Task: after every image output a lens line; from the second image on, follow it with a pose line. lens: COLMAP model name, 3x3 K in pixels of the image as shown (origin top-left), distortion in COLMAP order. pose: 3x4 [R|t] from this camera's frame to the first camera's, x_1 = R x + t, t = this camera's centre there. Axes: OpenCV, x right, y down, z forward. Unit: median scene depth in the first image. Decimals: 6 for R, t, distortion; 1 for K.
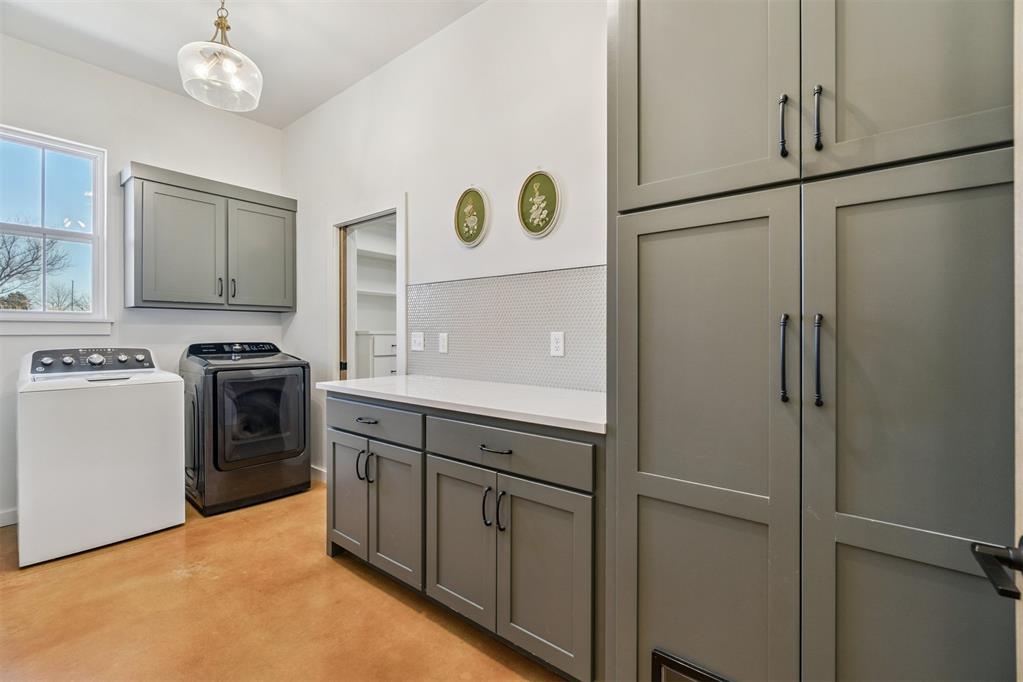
lens RADIAL K [[441.9, 0, 511.5], [0, 441.9, 336.3], [0, 0, 1]] dist [-0.005056, 0.001842]
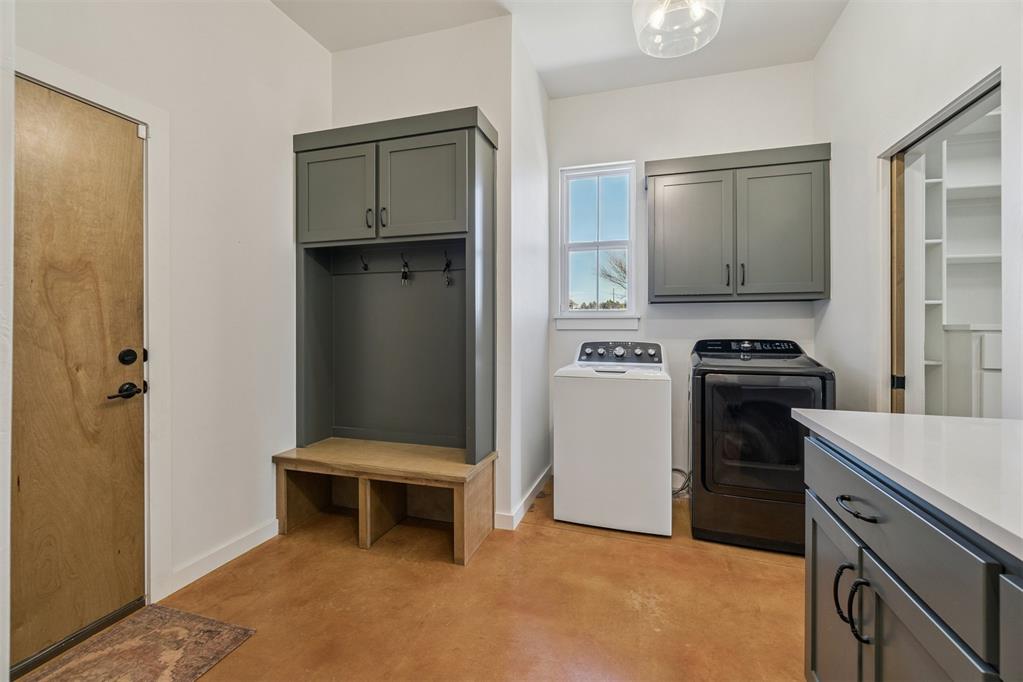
lens RADIAL K [[441.9, 0, 514.2], [0, 441.9, 327.2], [0, 0, 1]] dist [-0.005056, 0.001842]
pose [[0.365306, -0.001167, -0.930887, -0.008500], [-0.007317, 0.999965, -0.004125, -0.002657], [0.930859, 0.008319, 0.365285, 0.320895]]
